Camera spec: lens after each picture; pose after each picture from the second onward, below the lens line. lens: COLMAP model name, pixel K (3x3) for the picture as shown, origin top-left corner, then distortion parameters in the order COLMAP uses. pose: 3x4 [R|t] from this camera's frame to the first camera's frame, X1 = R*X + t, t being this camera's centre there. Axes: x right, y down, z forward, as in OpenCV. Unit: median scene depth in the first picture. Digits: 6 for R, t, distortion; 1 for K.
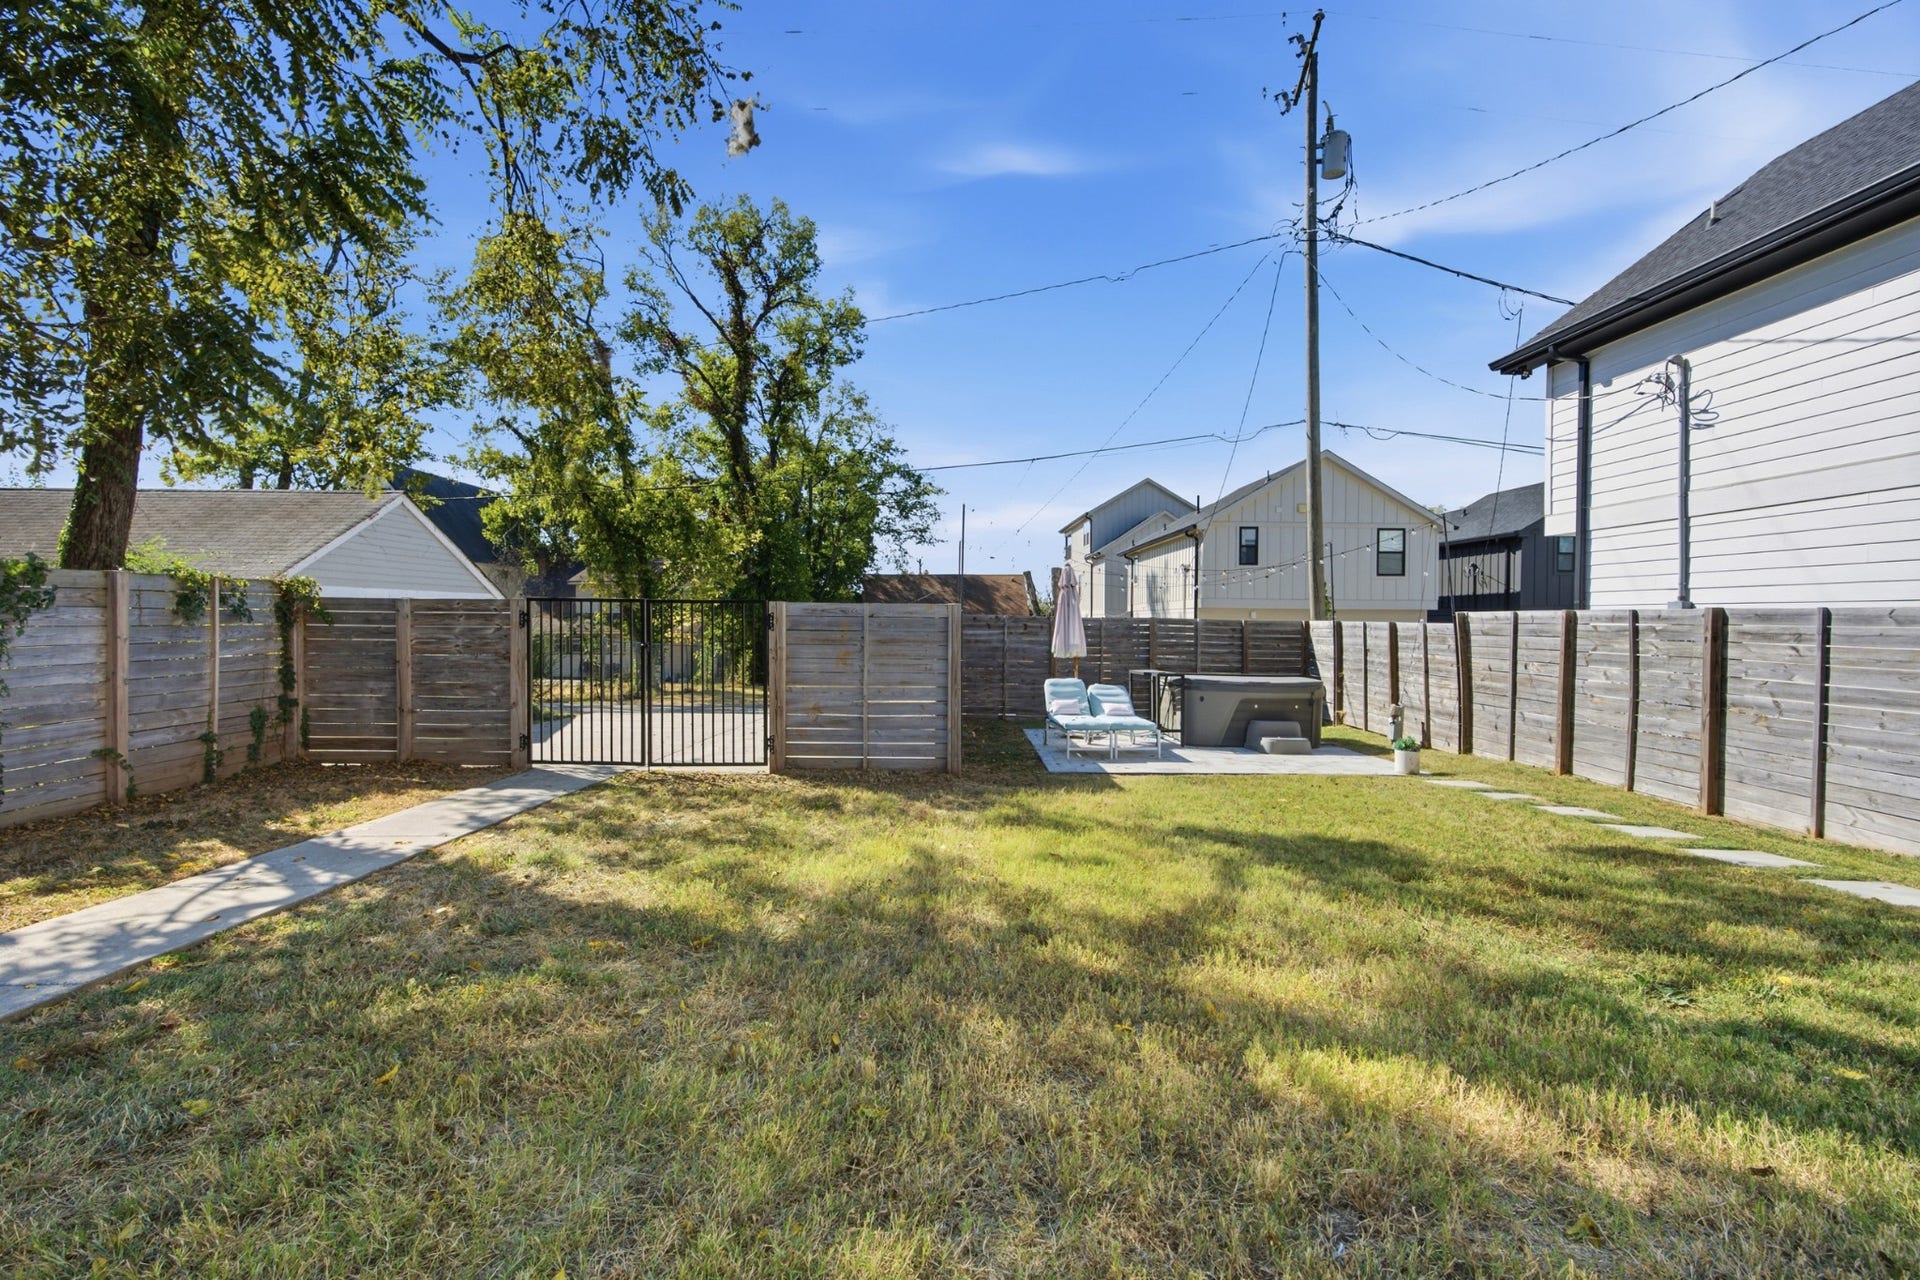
lens RADIAL K [[886.4, 0, 959.2], [0, 886.4, 627.9], [0, 0, 1]] dist [0.011657, -0.000124]
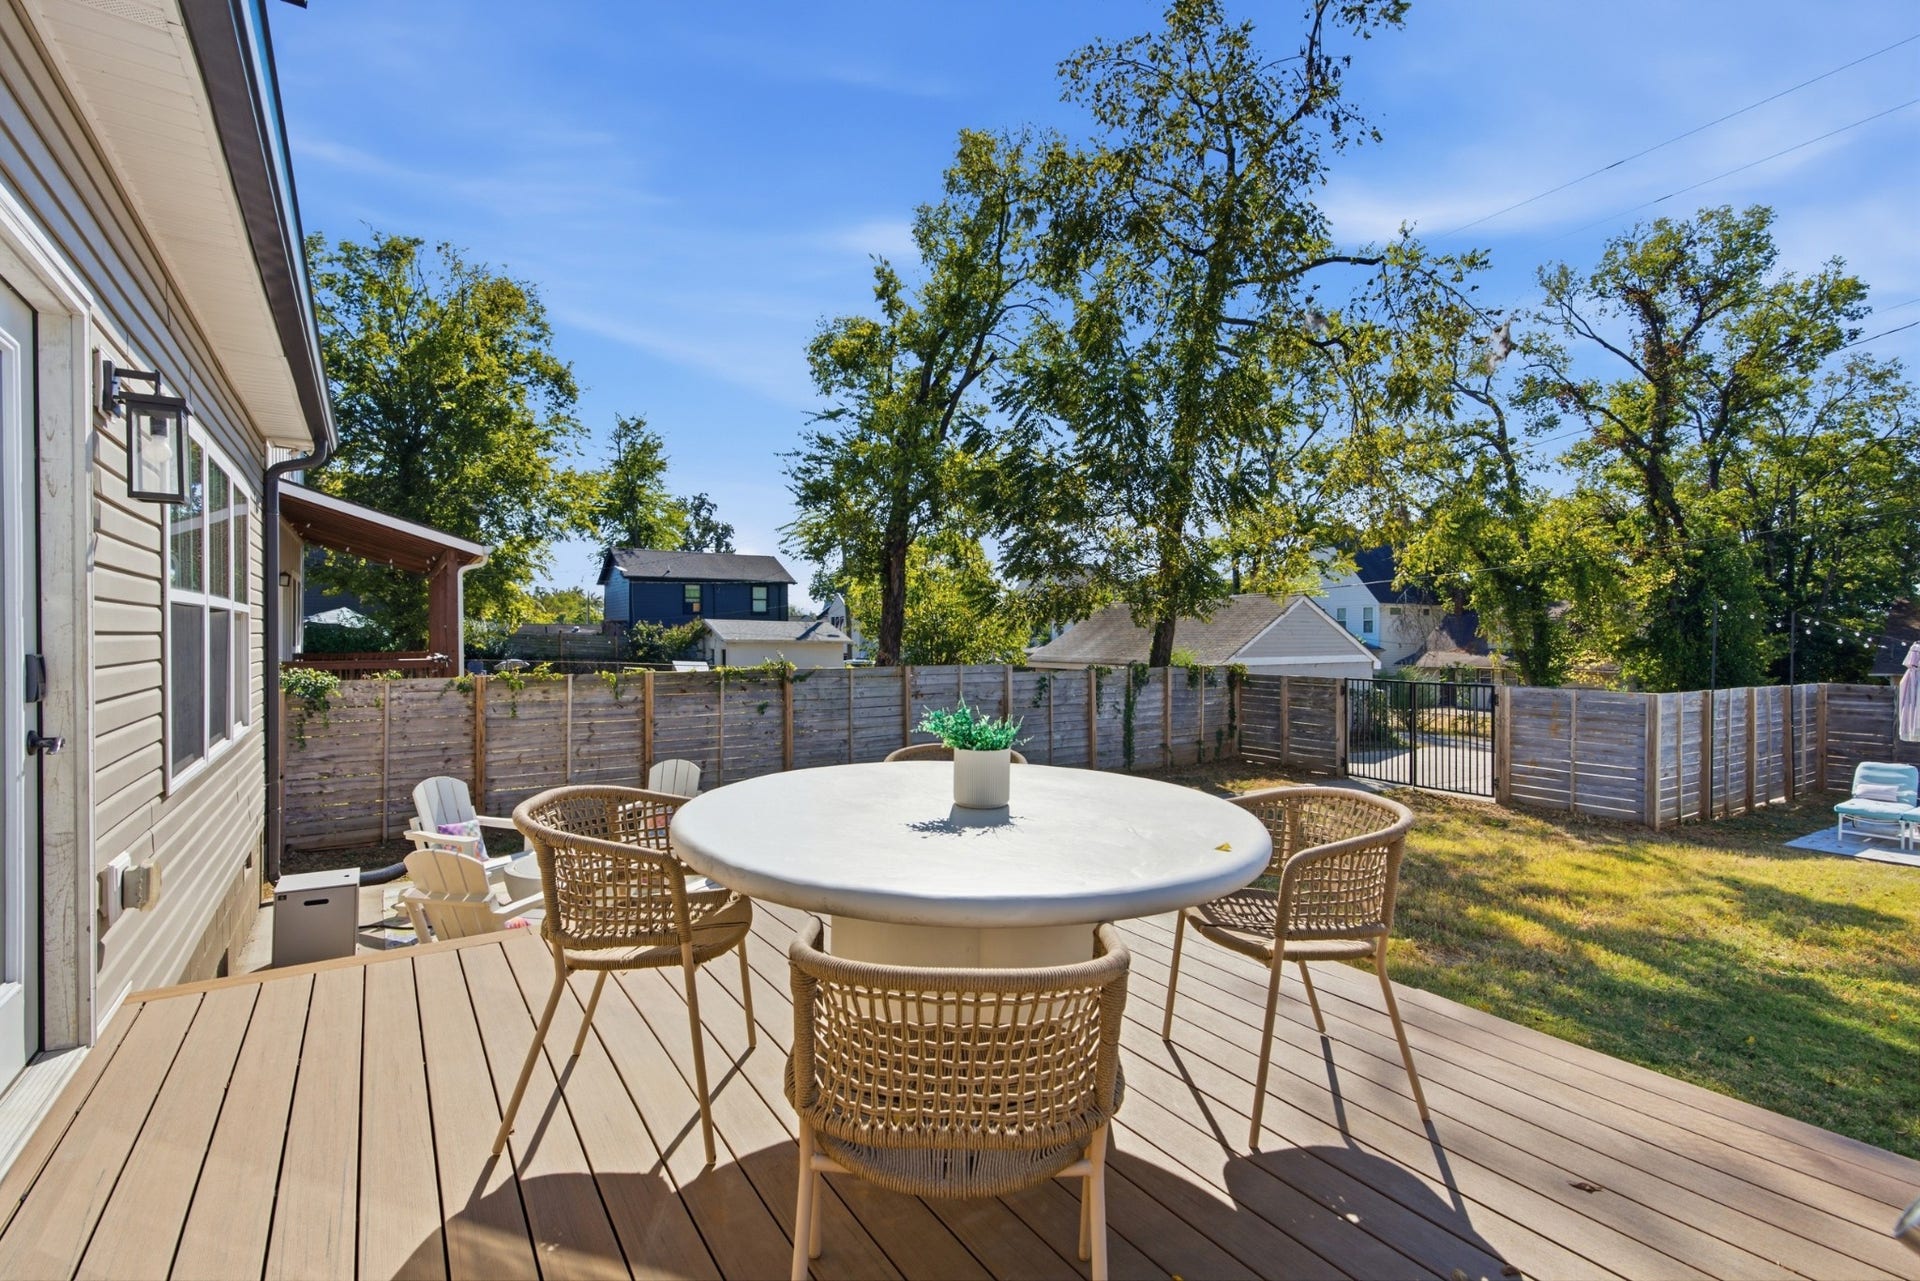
lens RADIAL K [[886.4, 0, 959.6], [0, 886.4, 637.8], [0, 0, 1]] dist [0.011657, -0.000124]
pose [[0.550035, -0.000529, -0.835141, 0.233461], [-0.006494, 0.999967, -0.004911, -0.042717], [0.835116, 0.008125, 0.550013, -0.244766]]
